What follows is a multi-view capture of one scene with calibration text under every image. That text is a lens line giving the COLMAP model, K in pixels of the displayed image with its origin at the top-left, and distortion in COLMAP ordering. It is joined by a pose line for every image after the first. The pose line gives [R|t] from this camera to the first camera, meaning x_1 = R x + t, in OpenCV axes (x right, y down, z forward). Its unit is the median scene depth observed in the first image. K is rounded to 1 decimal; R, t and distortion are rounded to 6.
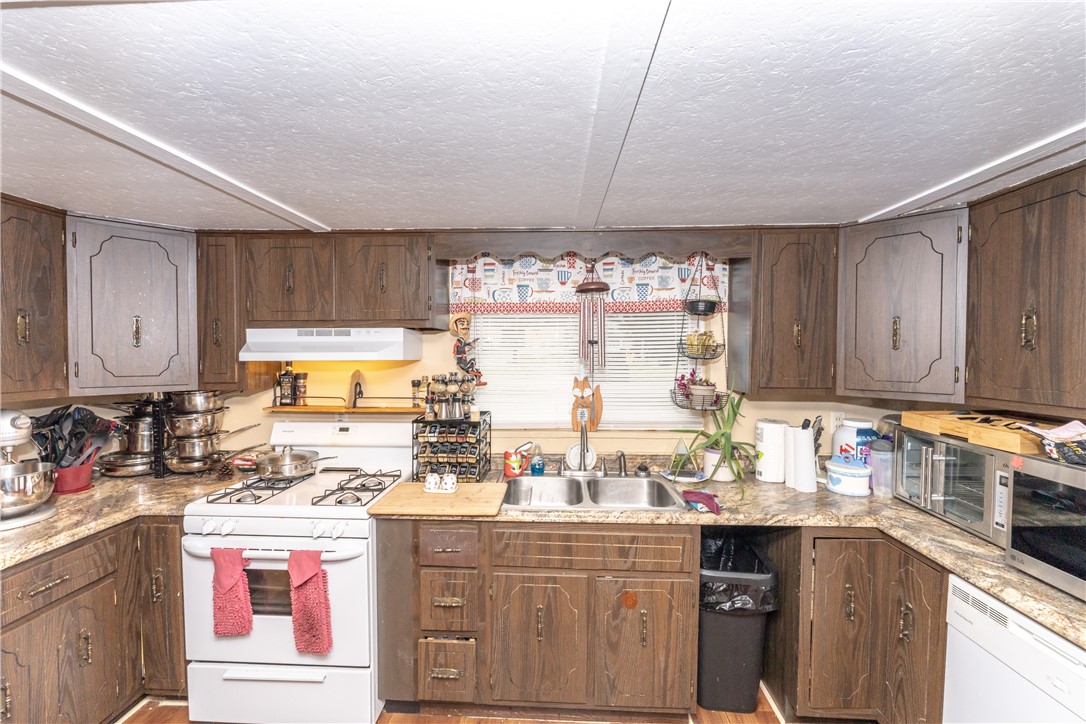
lens RADIAL K [[433.8, 0, 537.7], [0, 433.8, 361.6], [0, 0, 1]] dist [-0.006822, -0.000018]
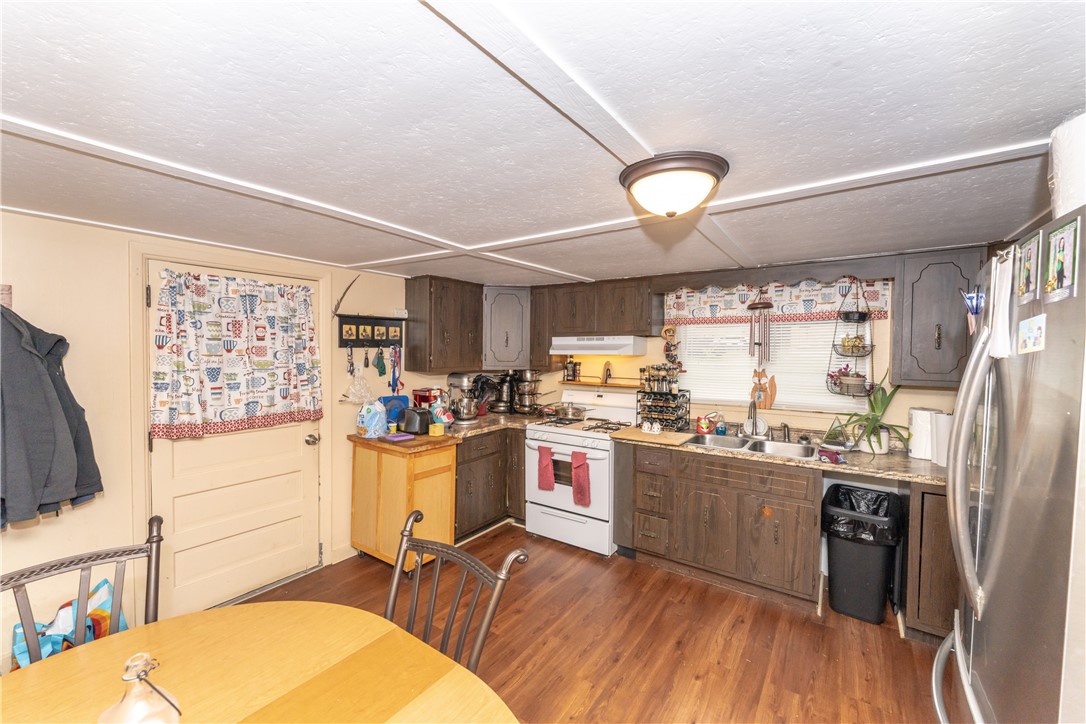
lens RADIAL K [[433.8, 0, 537.7], [0, 433.8, 361.6], [0, 0, 1]] dist [-0.006822, -0.000018]
pose [[0.838282, 0.019702, -0.544880, 0.292316], [-0.019359, 0.999792, 0.006369, 0.018759], [0.544892, 0.005210, 0.838490, -0.599344]]
